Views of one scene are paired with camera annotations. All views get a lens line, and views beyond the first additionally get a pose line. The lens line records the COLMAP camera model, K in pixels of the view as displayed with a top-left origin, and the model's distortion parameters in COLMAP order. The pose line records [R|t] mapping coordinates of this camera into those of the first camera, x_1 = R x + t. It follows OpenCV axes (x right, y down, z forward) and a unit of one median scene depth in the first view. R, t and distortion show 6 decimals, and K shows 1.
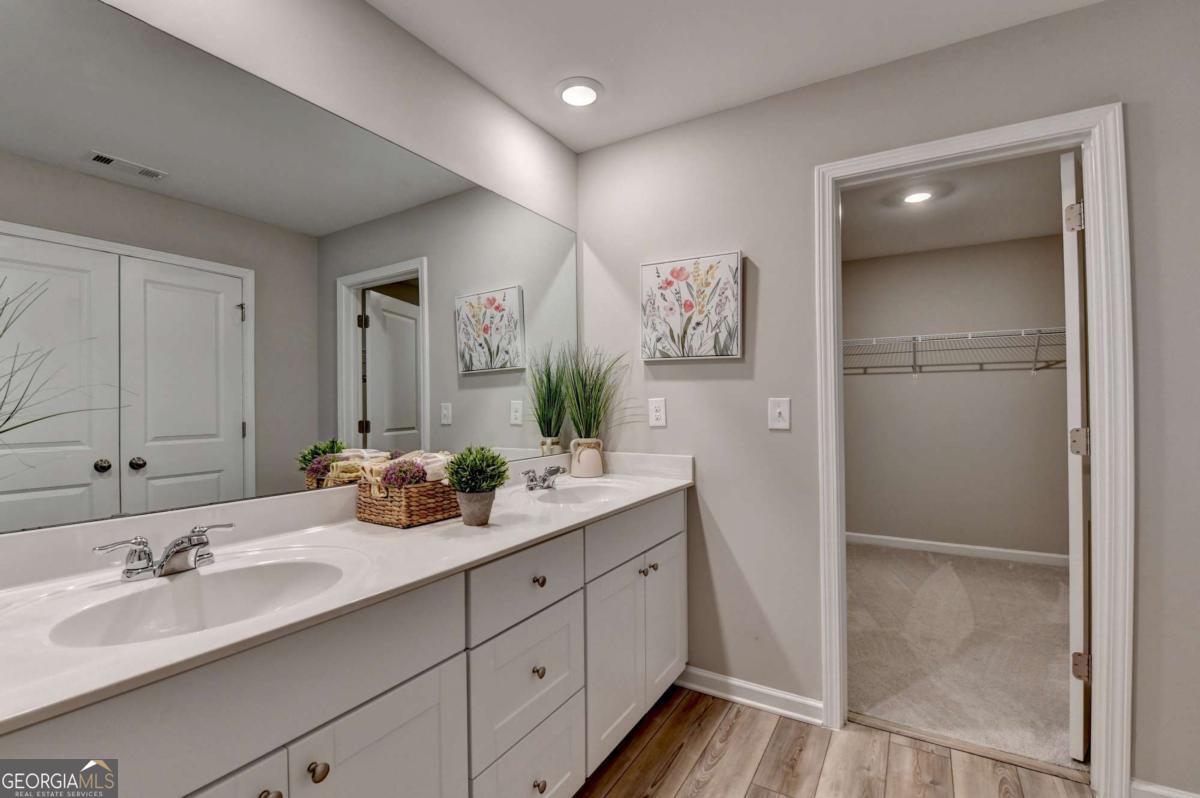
lens RADIAL K [[514.4, 0, 584.0], [0, 514.4, 398.0], [0, 0, 1]] dist [-0.016422, 0.000040]
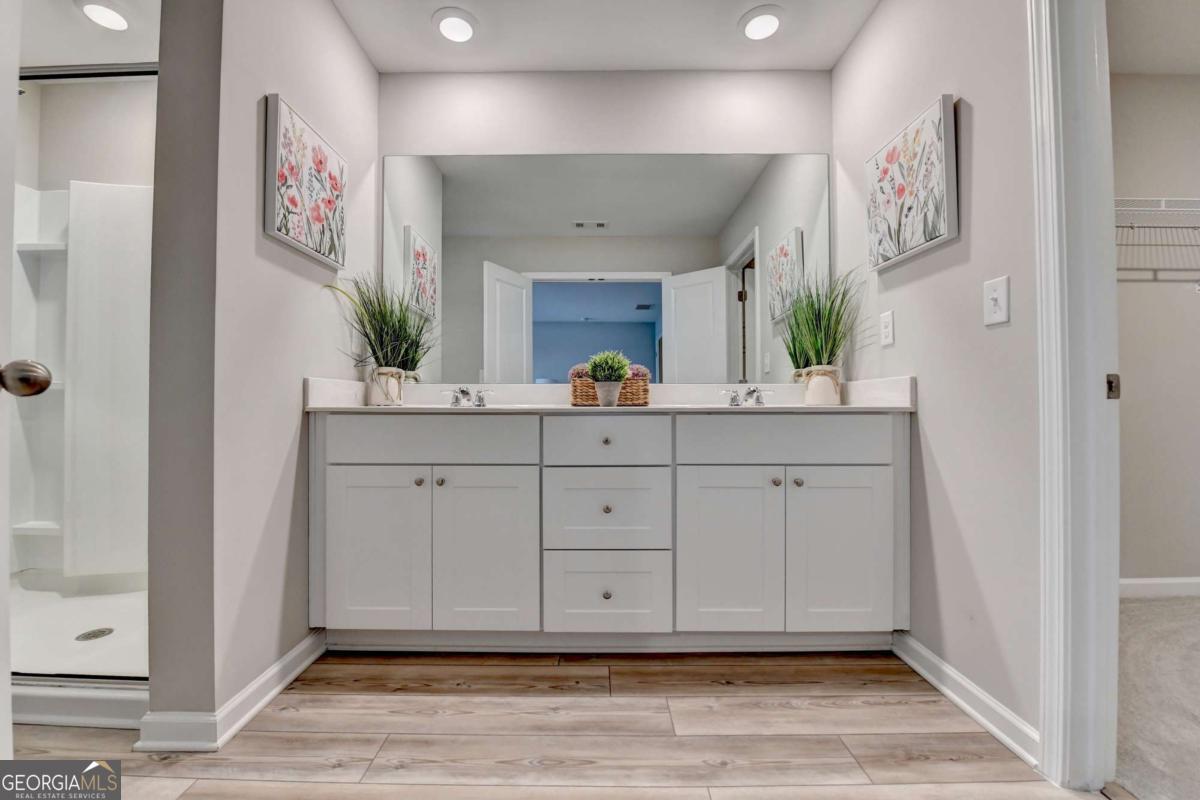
lens RADIAL K [[496.7, 0, 594.1], [0, 496.7, 399.2], [0, 0, 1]] dist [-0.017022, -0.000444]
pose [[0.526948, -0.002656, -0.849893, 0.609534], [0.003008, 0.999995, -0.001260, 0.151381], [0.849892, -0.001893, 0.526953, 0.173023]]
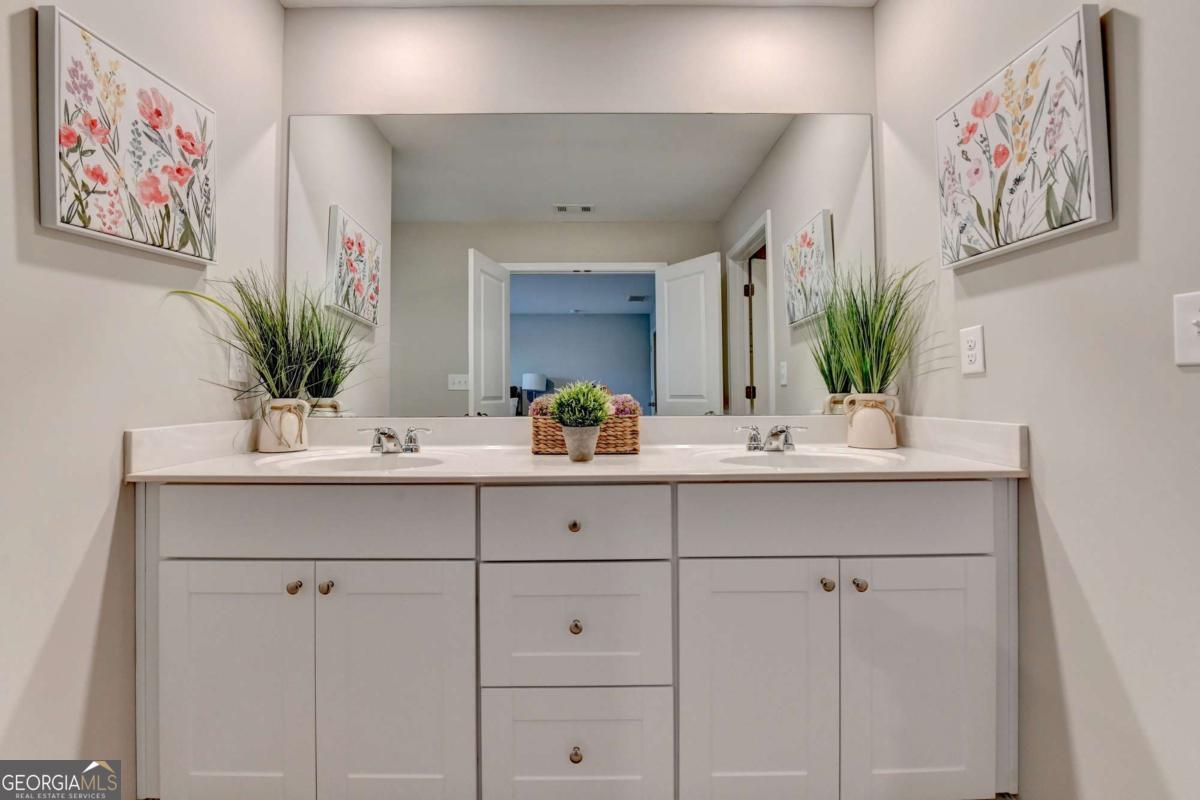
lens RADIAL K [[498.9, 0, 601.5], [0, 498.9, 380.8], [0, 0, 1]] dist [-0.015910, -0.004180]
pose [[0.546415, -0.014259, -0.837393, 0.409719], [0.009557, 0.999896, -0.010790, 0.069159], [0.837460, -0.002108, 0.546495, 0.341035]]
